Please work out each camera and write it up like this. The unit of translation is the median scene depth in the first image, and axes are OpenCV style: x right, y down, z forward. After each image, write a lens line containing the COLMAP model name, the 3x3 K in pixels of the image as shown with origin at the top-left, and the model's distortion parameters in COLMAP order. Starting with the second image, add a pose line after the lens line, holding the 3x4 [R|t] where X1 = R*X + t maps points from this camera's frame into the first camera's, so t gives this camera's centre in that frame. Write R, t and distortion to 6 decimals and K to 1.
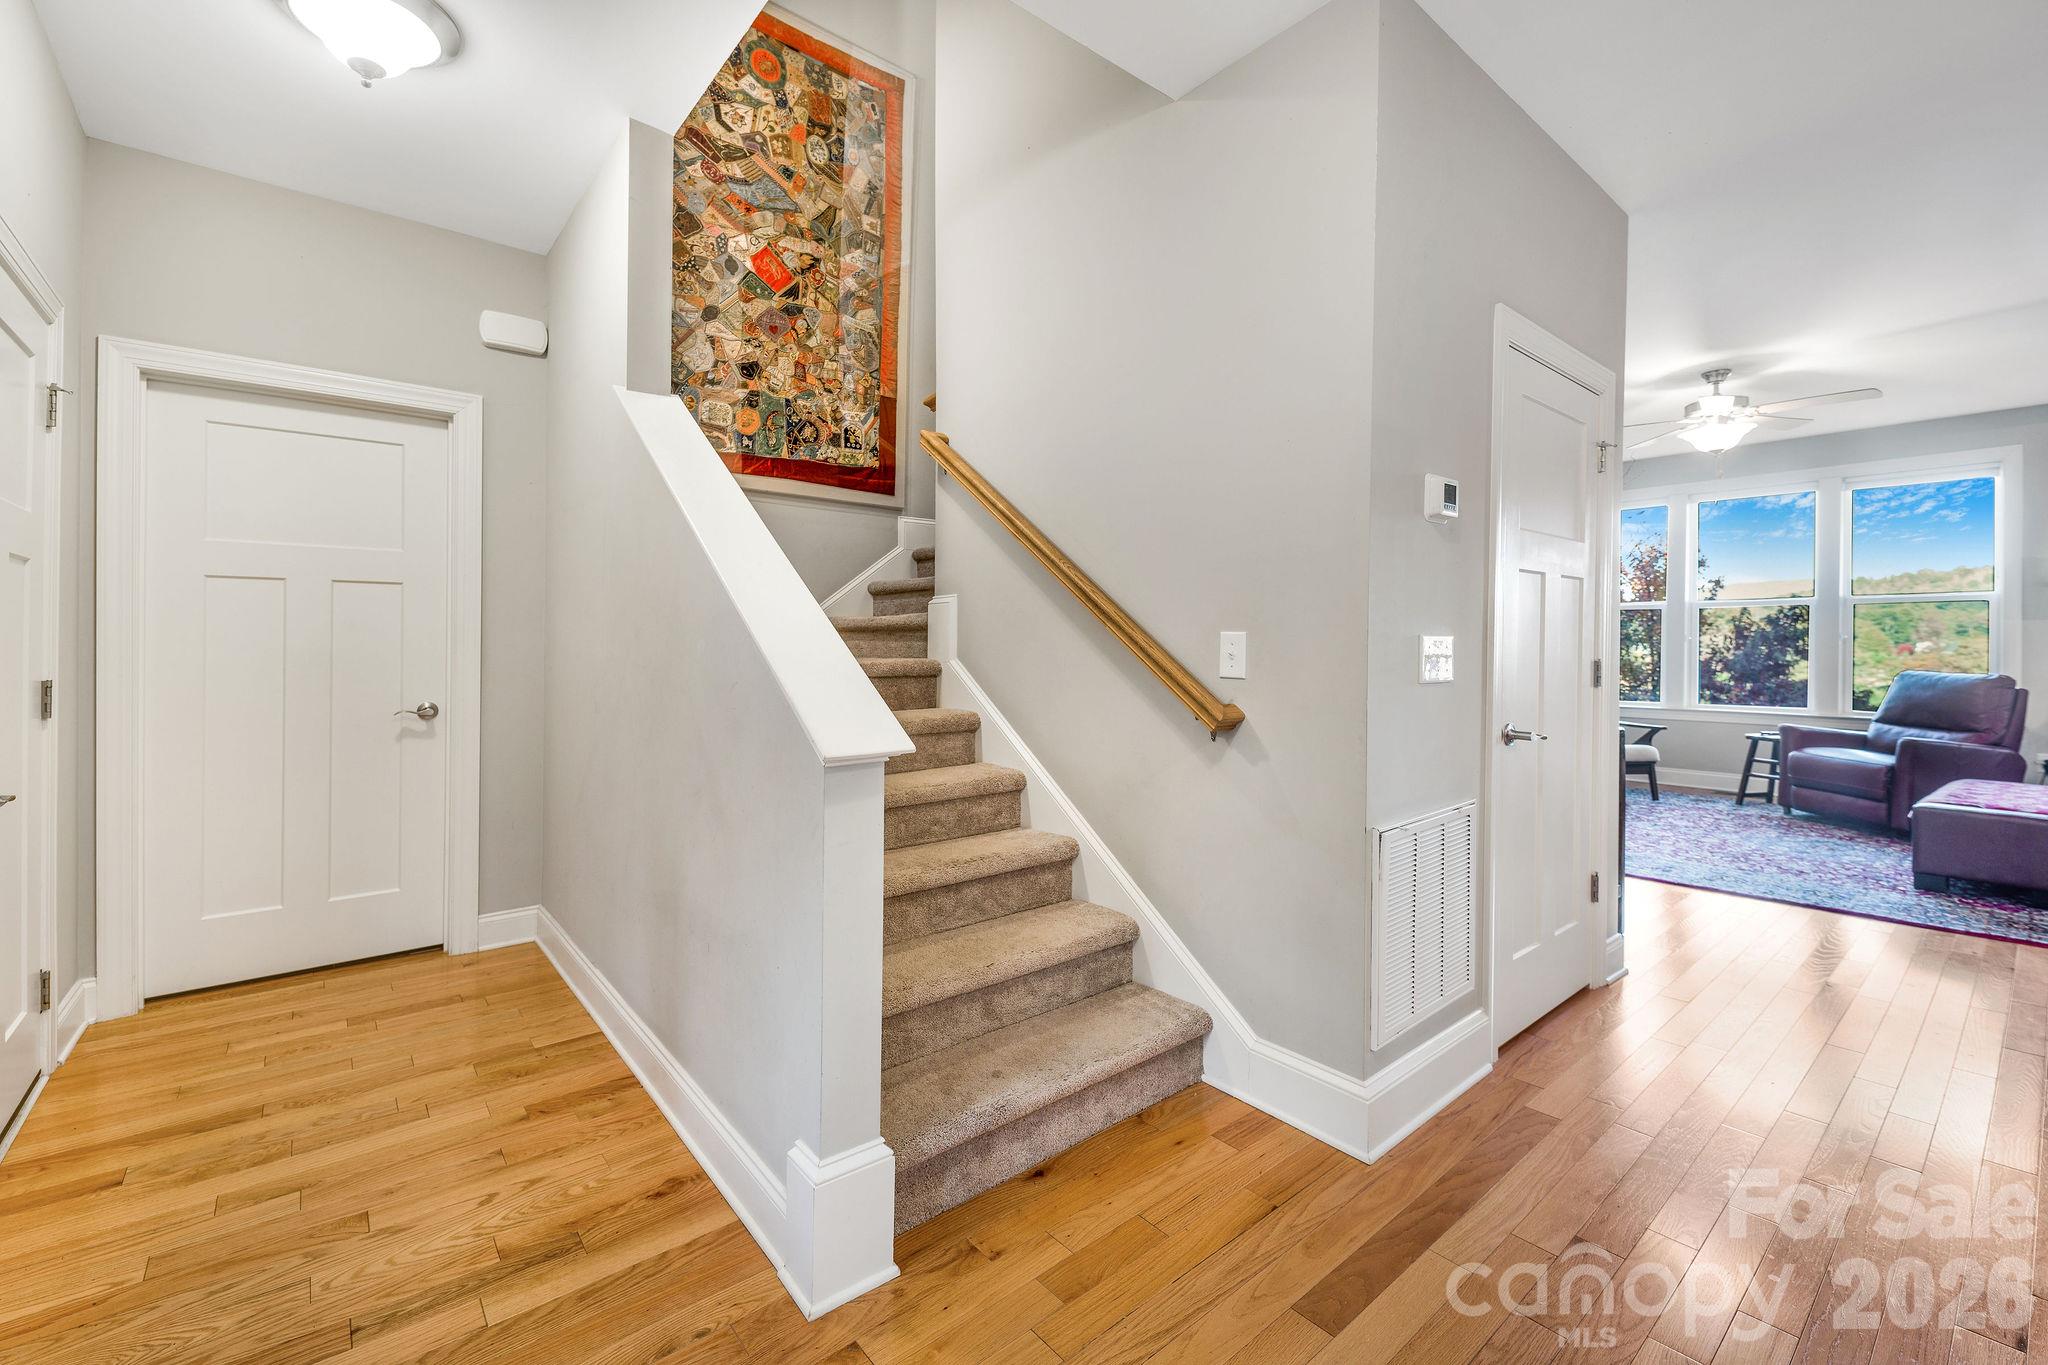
lens RADIAL K [[785.3, 0, 1007.7], [0, 785.3, 651.3], [0, 0, 1]] dist [-0.006745, -0.001693]
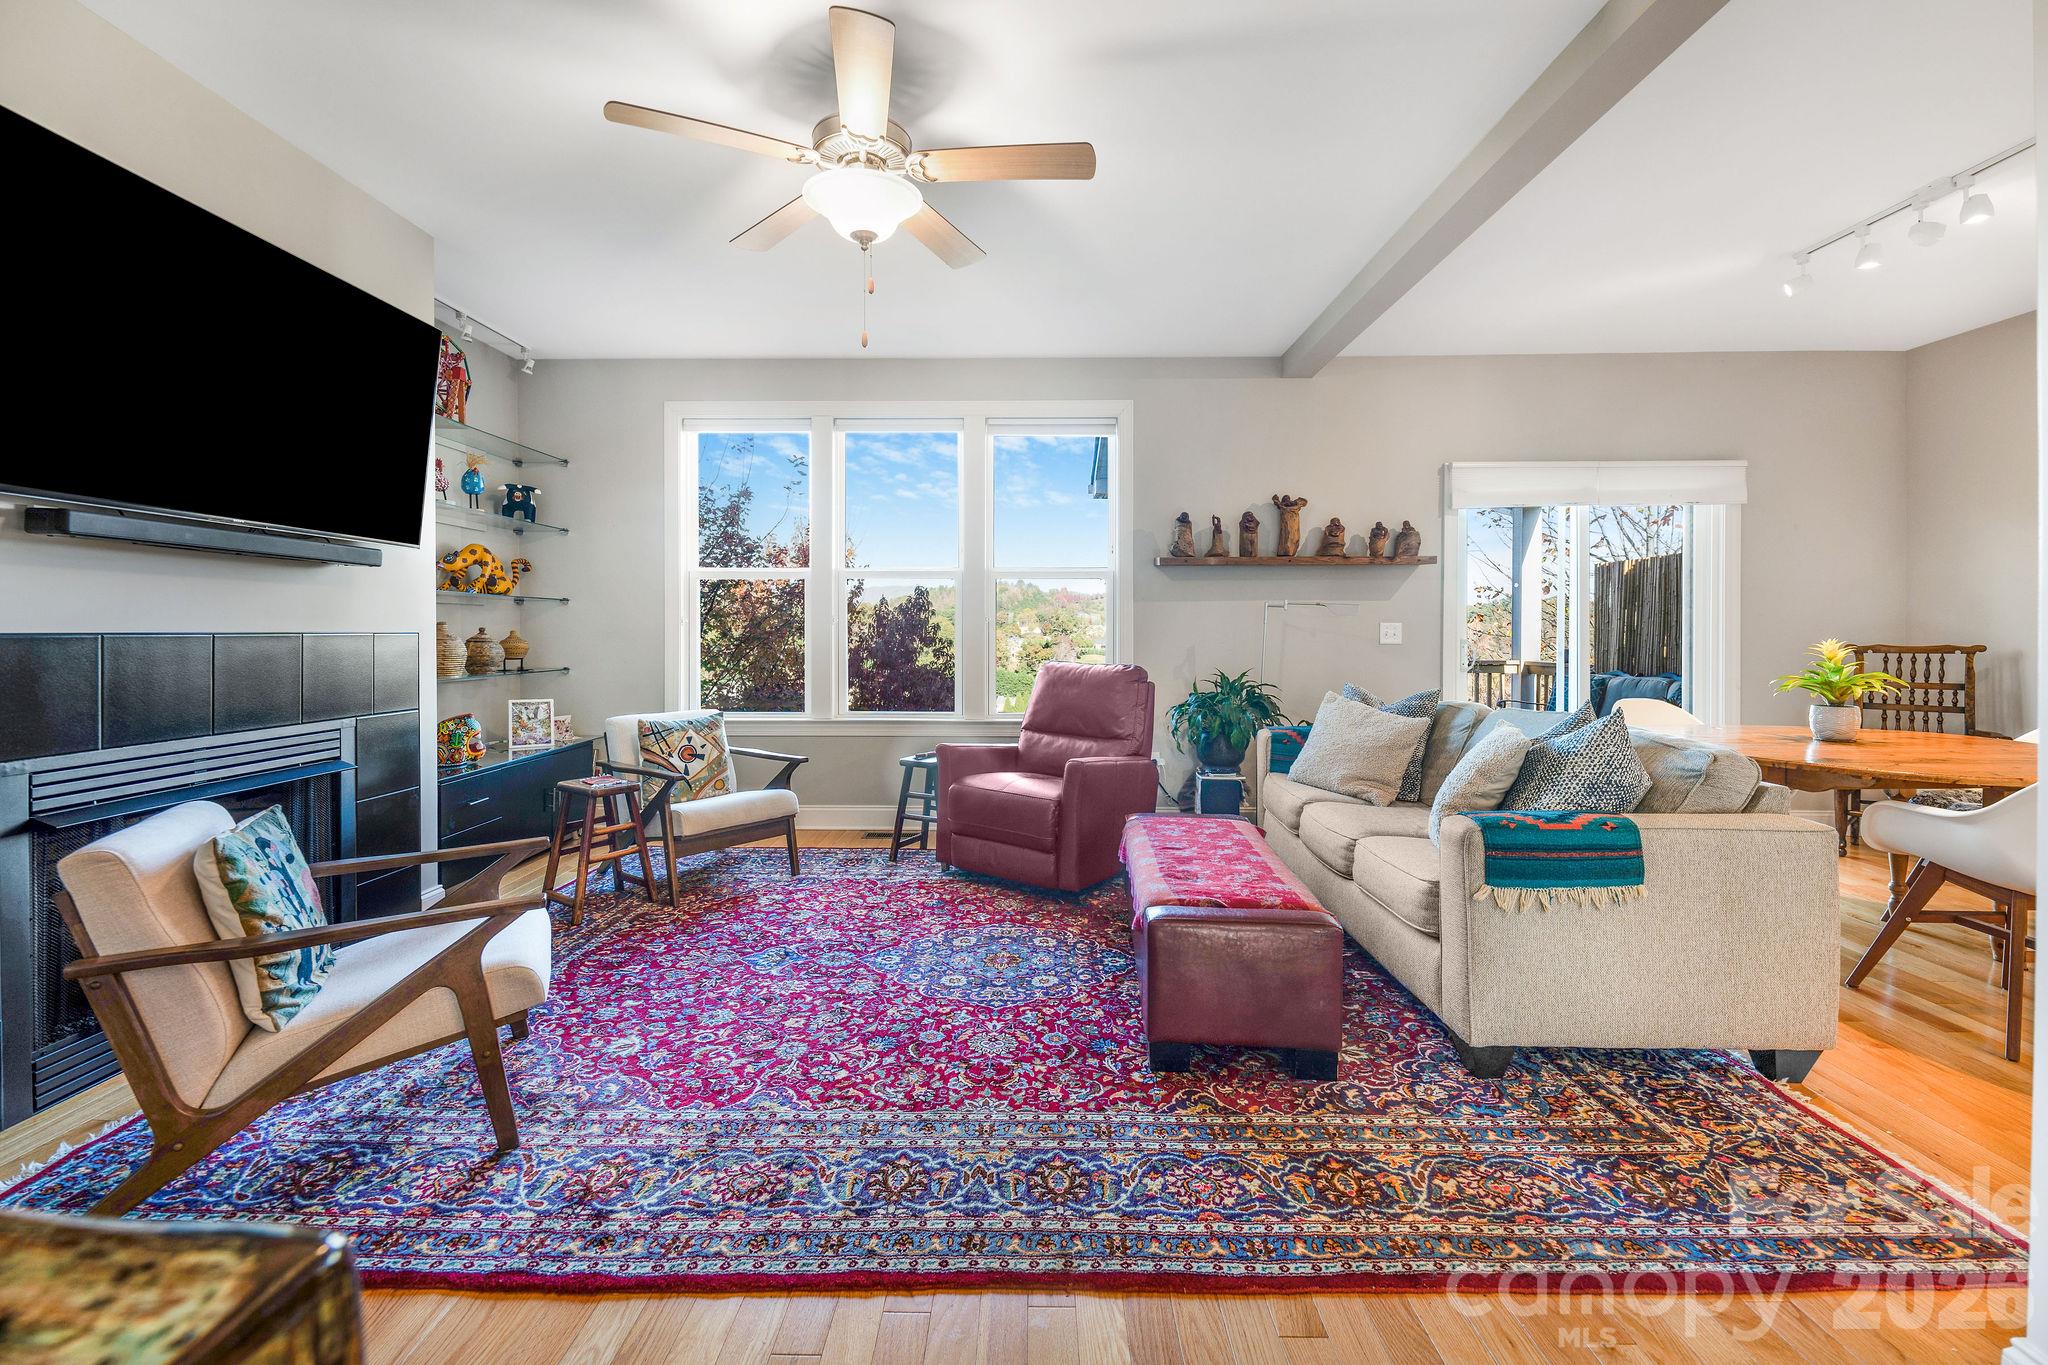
lens RADIAL K [[819.6, 0, 1005.8], [0, 819.6, 641.6], [0, 0, 1]] dist [0.004214, -0.004386]
pose [[0.613238, -0.006914, 0.789868, 0.414582], [0.006648, 0.999971, 0.003592, 0.000518], [-0.789870, 0.003049, 0.613267, 0.460966]]
